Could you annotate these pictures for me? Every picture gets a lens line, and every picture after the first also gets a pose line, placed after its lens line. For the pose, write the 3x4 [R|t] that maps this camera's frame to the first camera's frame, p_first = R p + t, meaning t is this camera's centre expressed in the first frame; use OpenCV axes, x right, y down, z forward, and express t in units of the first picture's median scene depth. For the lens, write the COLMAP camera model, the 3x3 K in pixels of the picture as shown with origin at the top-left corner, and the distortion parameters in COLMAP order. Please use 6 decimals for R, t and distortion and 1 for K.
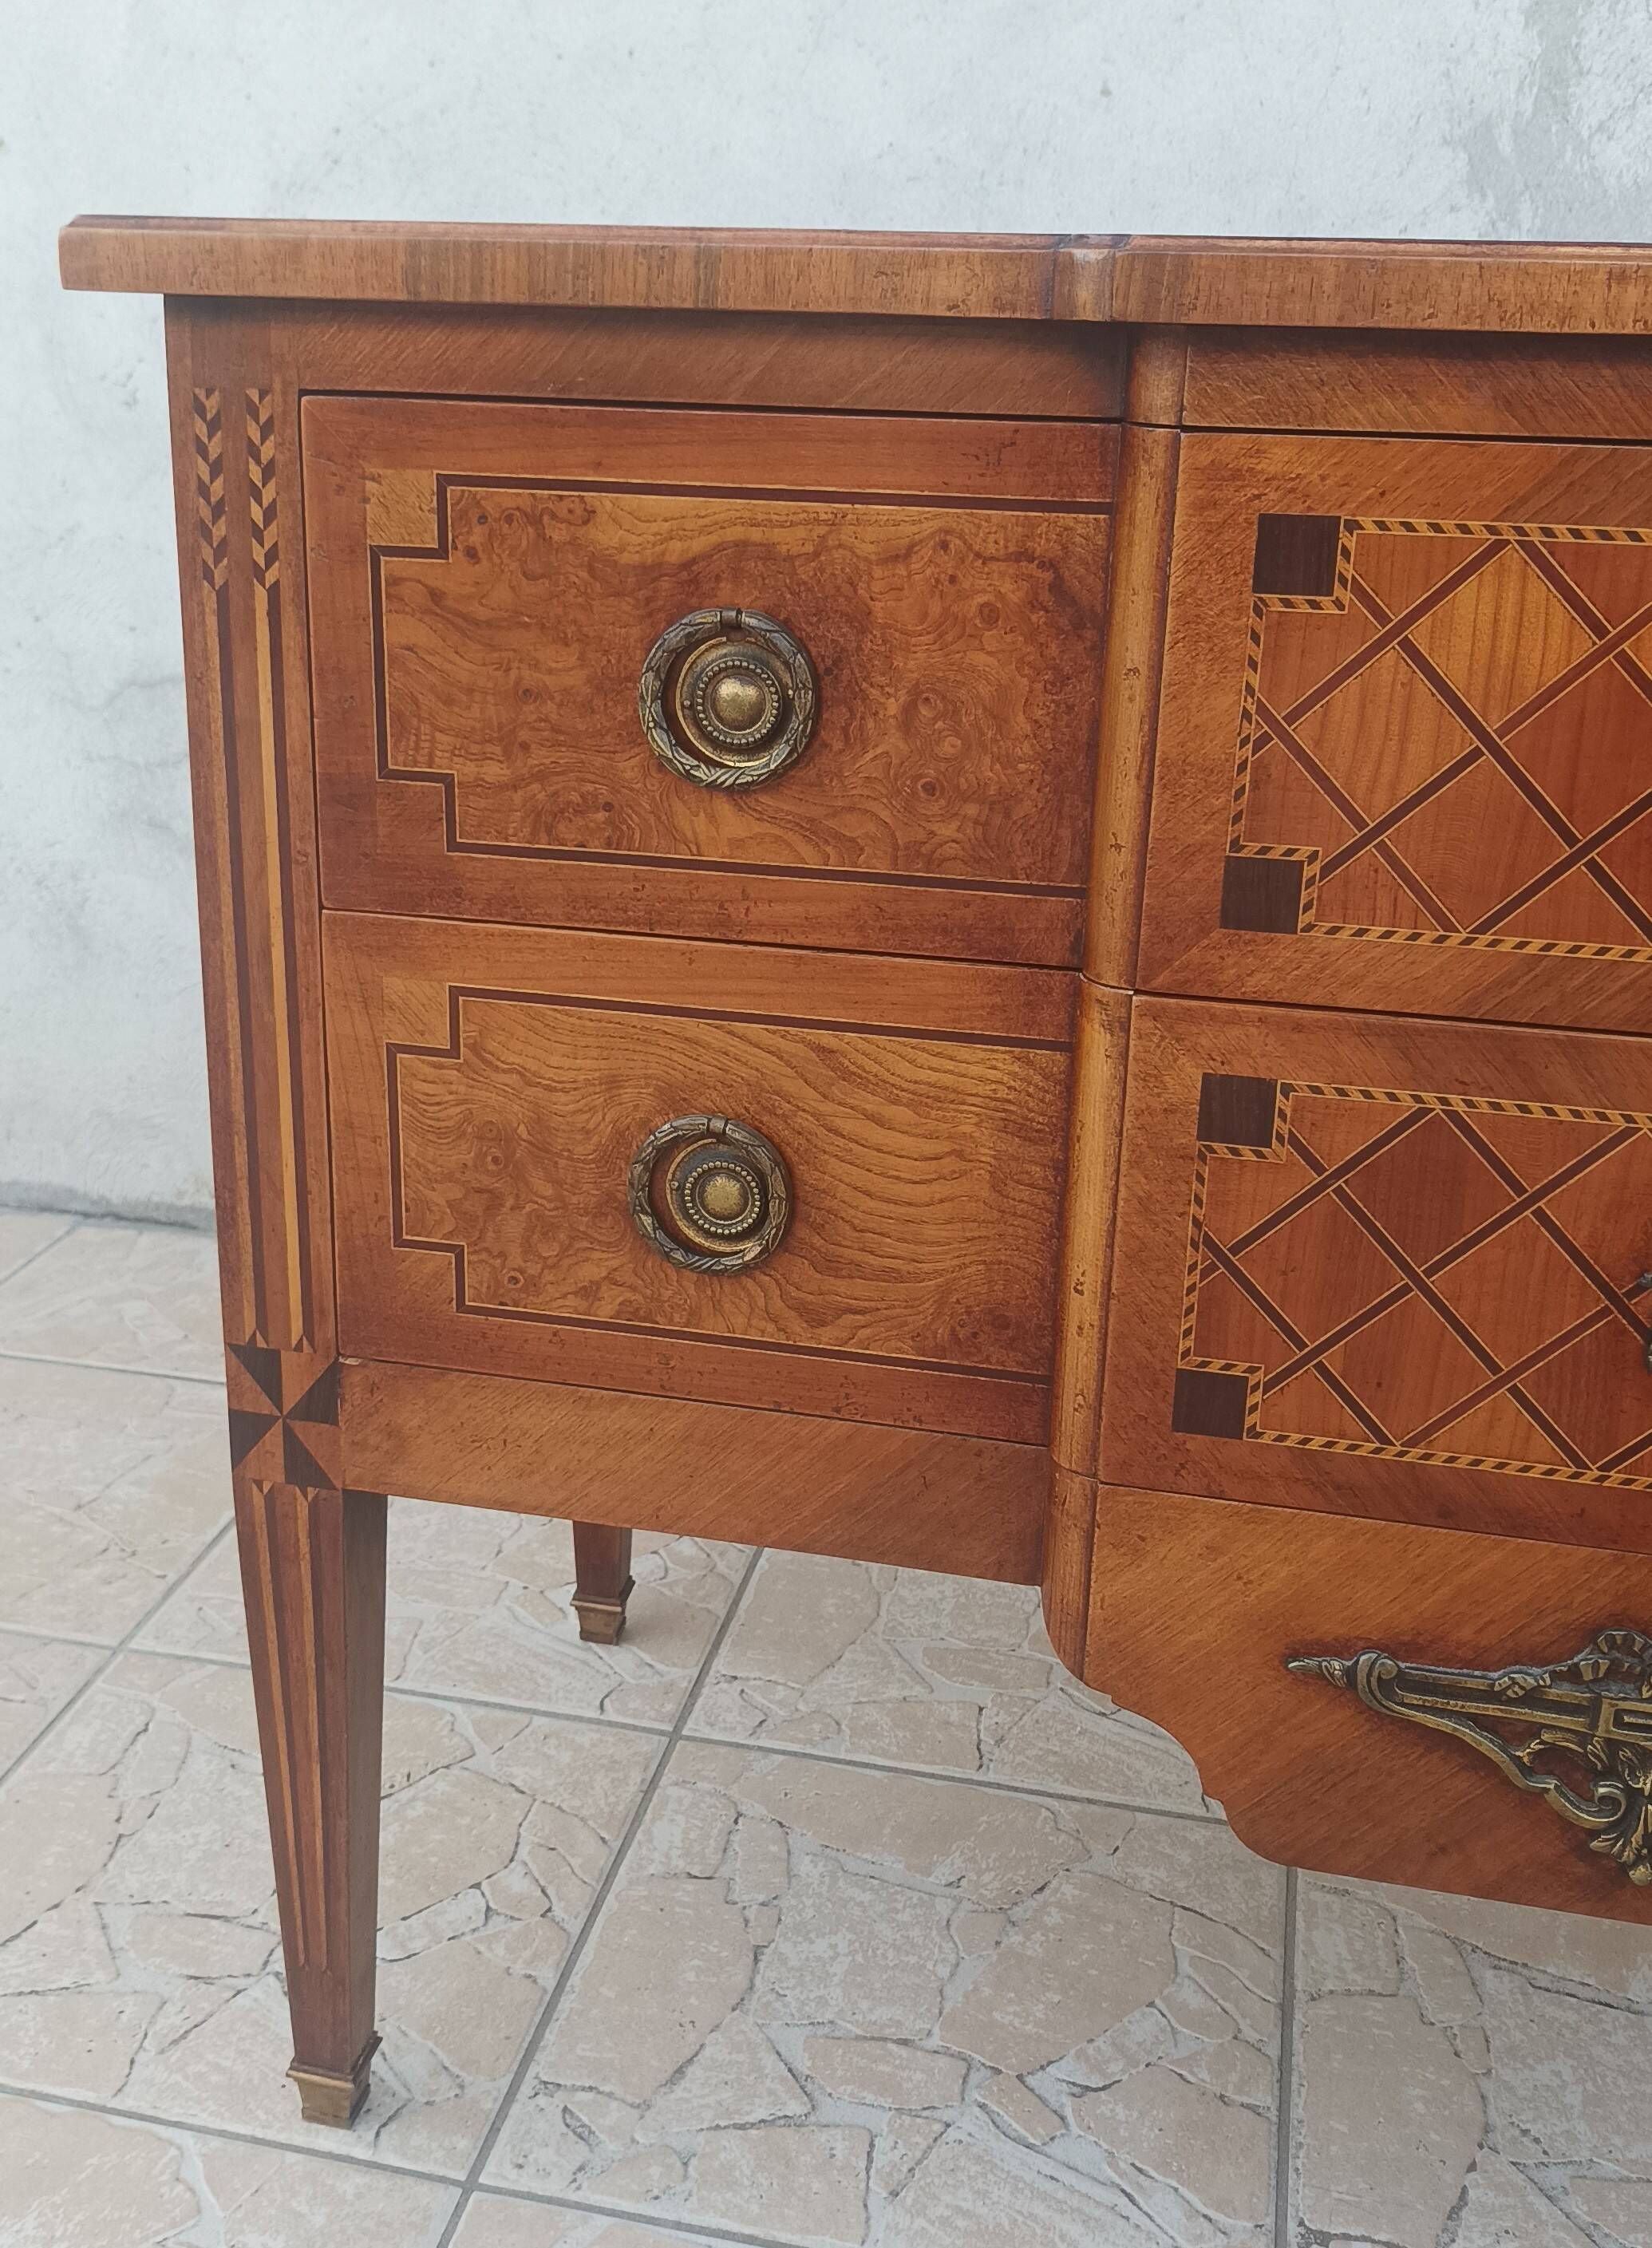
lens RADIAL K [[2369.0, 0, 757.7], [0, 2369.0, 1111.5], [0, 0, 1]] dist [0.050107, -0.050455]
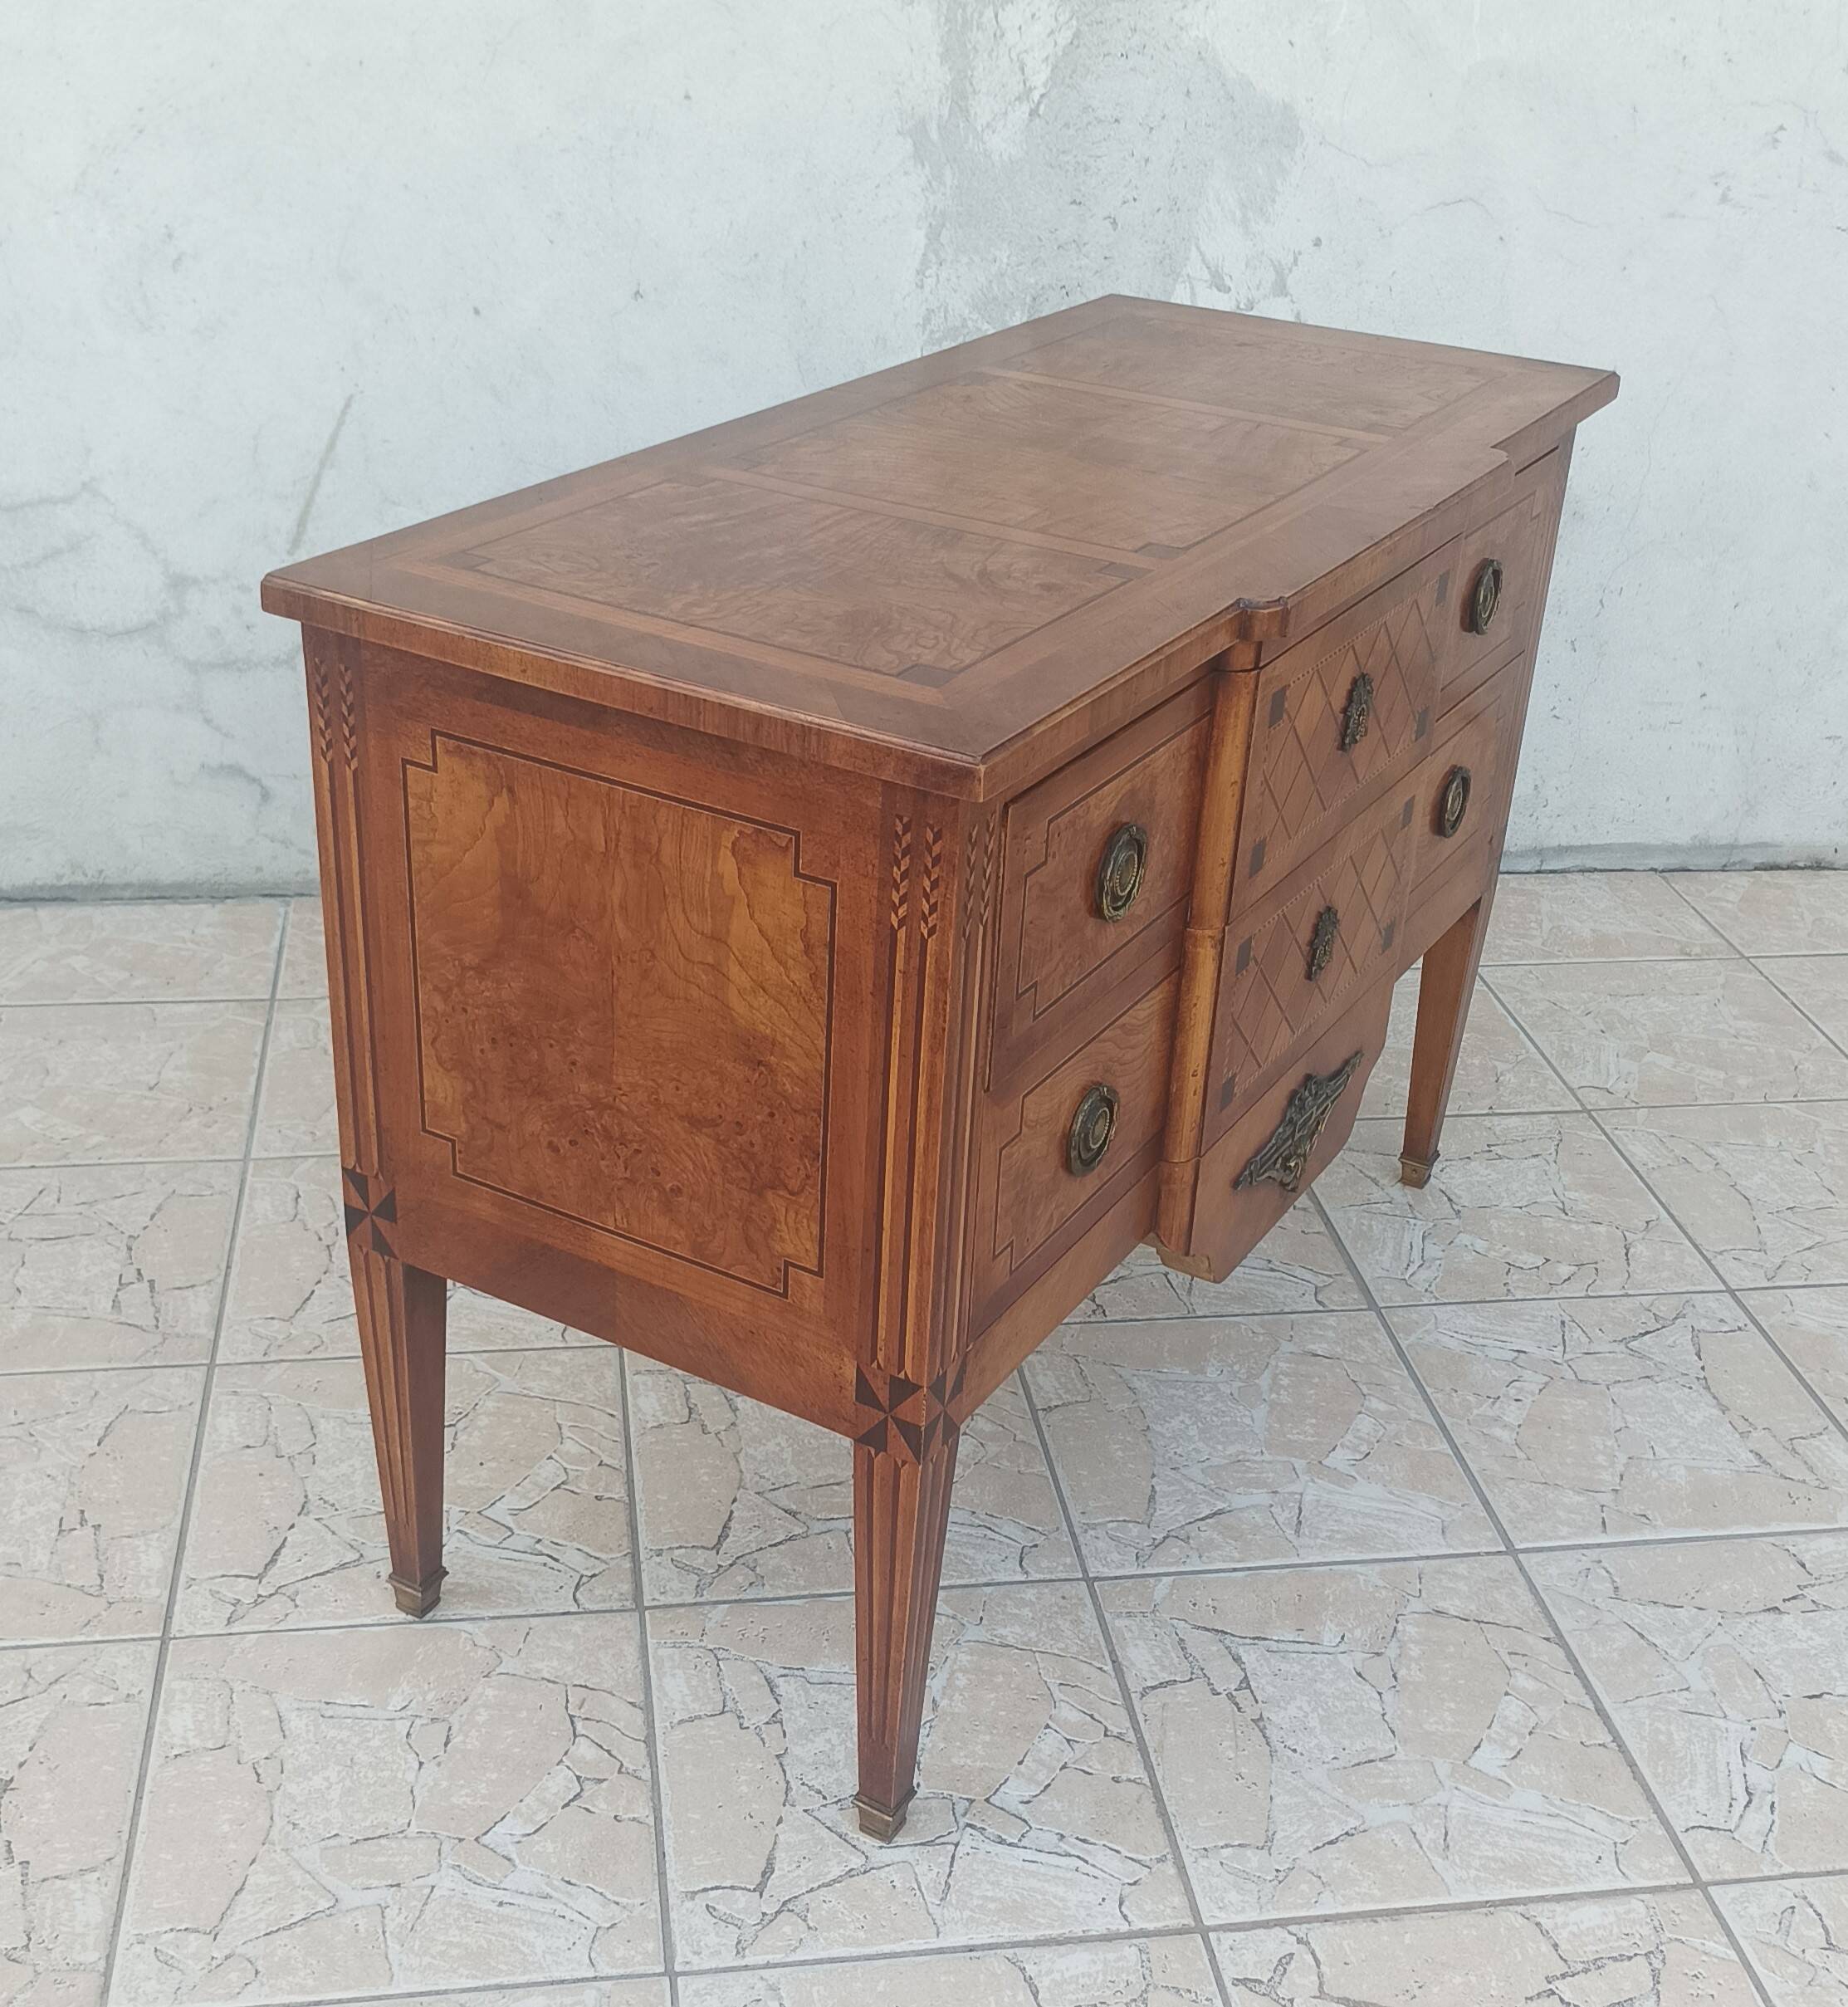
lens RADIAL K [[2463.0, 0, 915.6], [0, 2463.0, 1070.3], [0, 0, 1]] dist [0.032528, -0.046267]
pose [[0.927277, -0.157549, 0.339613, -0.691380], [0.098681, 0.977918, 0.184225, -0.167727], [-0.361138, -0.137315, 0.922347, -1.206490]]
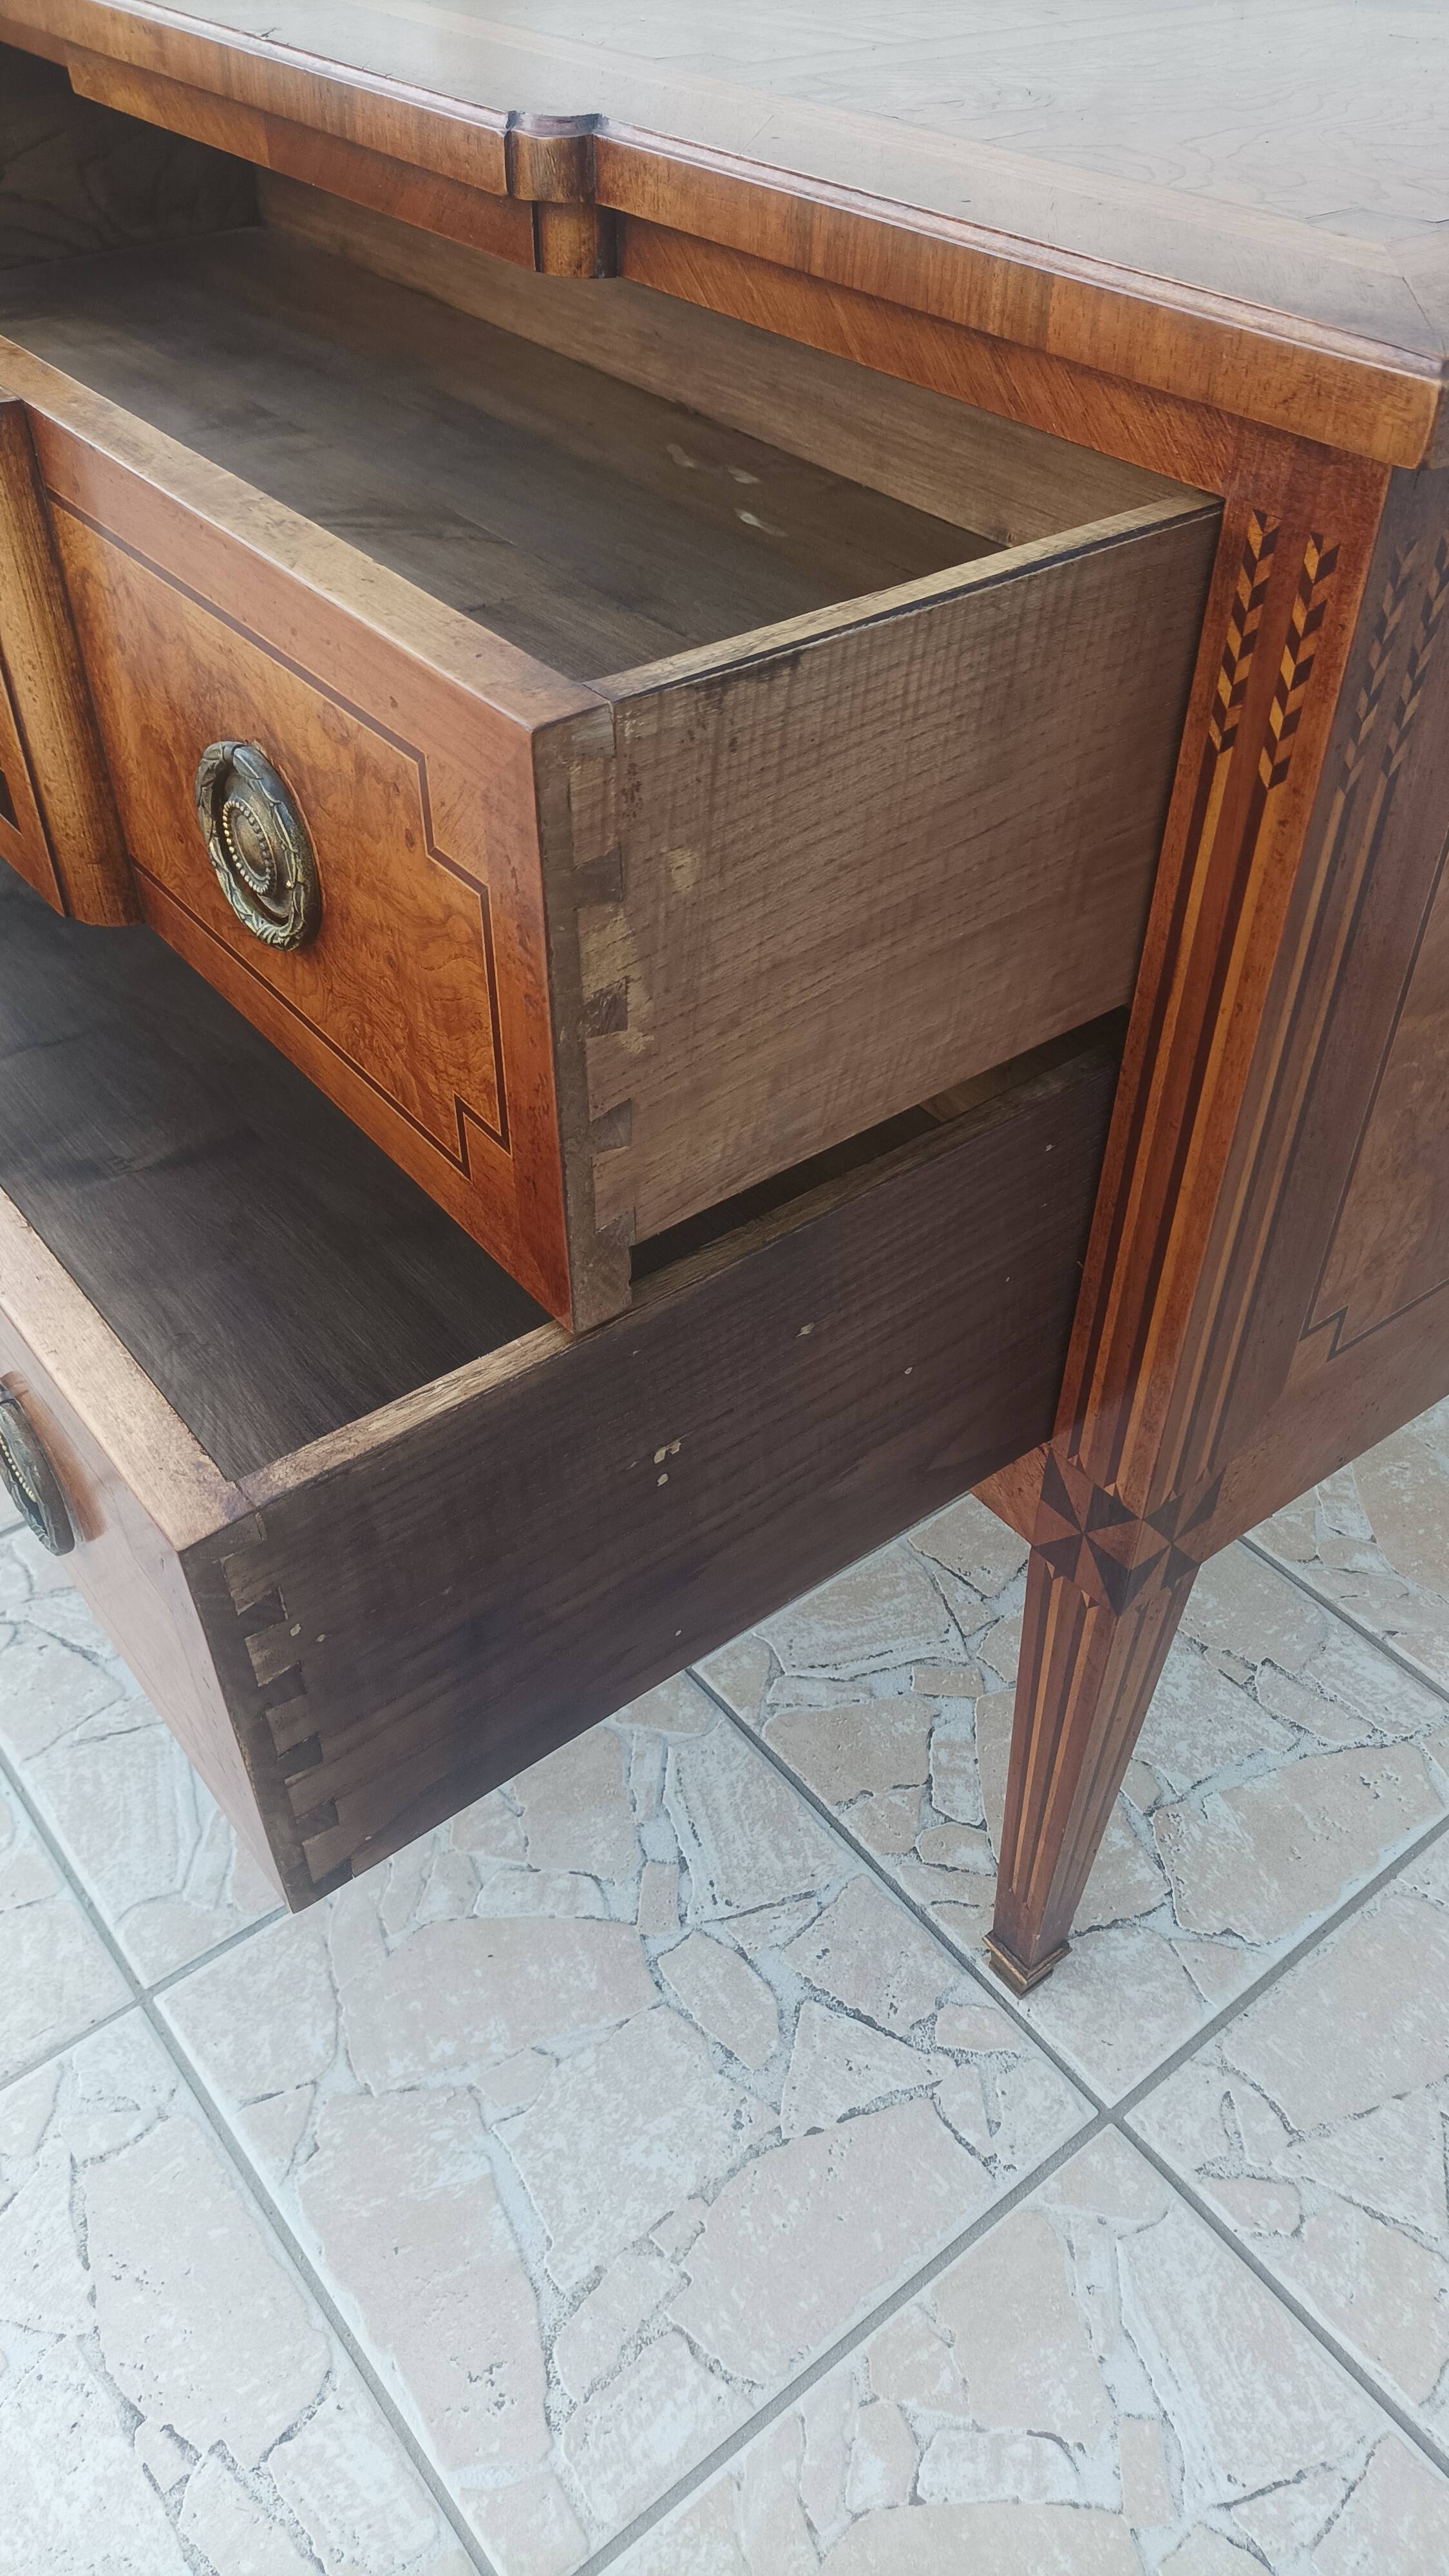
lens RADIAL K [[1916.2, 0, 755.7], [0, 1916.2, 1299.8], [0, 0, 1]] dist [0.027629, -0.044079]
pose [[0.784384, 0.407595, -0.467556, 1.222474], [-0.211704, 0.884444, 0.415861, -0.176209], [0.583030, -0.227211, 0.780033, 0.086693]]
